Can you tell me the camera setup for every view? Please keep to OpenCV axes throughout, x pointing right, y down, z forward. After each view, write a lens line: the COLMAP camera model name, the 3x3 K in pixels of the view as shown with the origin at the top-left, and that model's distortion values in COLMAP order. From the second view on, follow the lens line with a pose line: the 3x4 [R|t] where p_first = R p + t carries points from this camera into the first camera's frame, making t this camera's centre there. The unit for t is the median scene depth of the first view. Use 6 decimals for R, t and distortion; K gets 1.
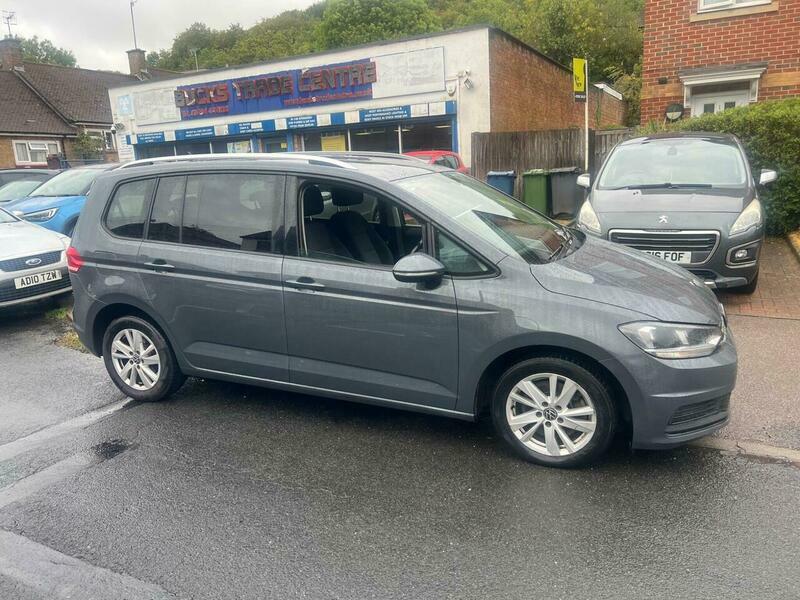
lens RADIAL K [[593.5, 0, 396.0], [0, 593.5, 302.8], [0, 0, 1]] dist [0.036460, -0.037836]
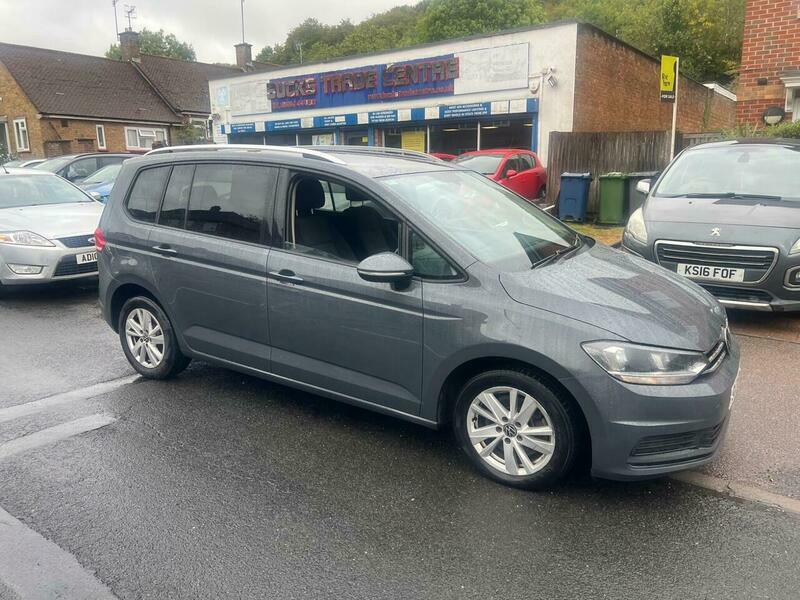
lens RADIAL K [[593.5, 0, 396.0], [0, 593.5, 302.8], [0, 0, 1]] dist [0.036460, -0.037836]
pose [[0.986659, 0.071784, -0.146120, 0.038021], [-0.070854, 0.997420, 0.011569, -0.002574], [0.146573, -0.001061, 0.989199, 0.006626]]
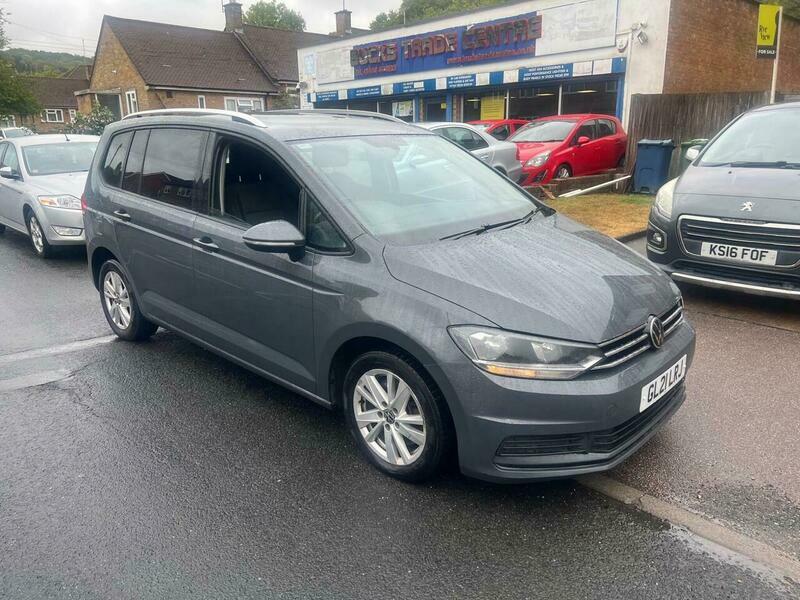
lens RADIAL K [[593.5, 0, 396.0], [0, 593.5, 302.8], [0, 0, 1]] dist [0.036460, -0.037836]
pose [[0.943581, 0.122341, -0.307713, 0.096770], [-0.103804, 0.991692, 0.075971, -0.008937], [0.314451, -0.039743, 0.948441, 0.032607]]
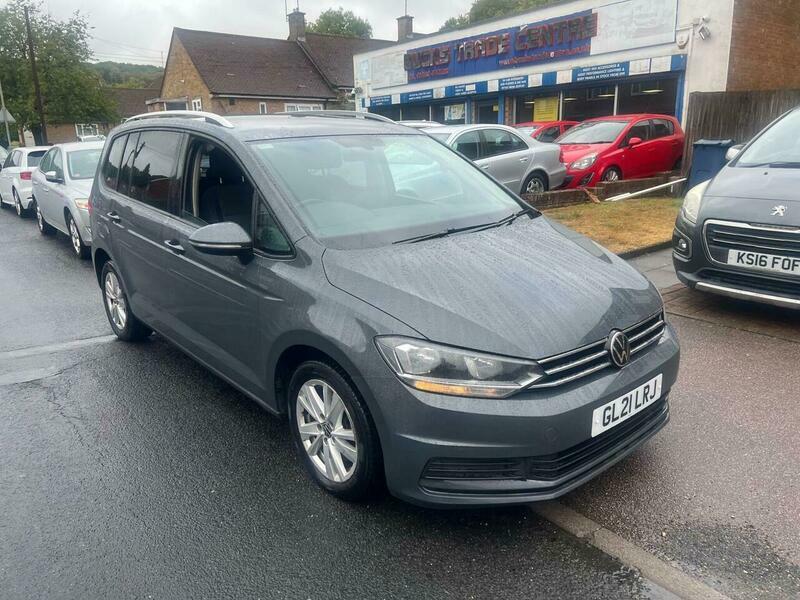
lens RADIAL K [[593.5, 0, 396.0], [0, 593.5, 302.8], [0, 0, 1]] dist [0.036460, -0.037836]
pose [[0.903021, 0.138191, -0.406763, 0.123249], [-0.115380, 0.990077, 0.080216, -0.012501], [0.413812, -0.025504, 0.910005, 0.053391]]
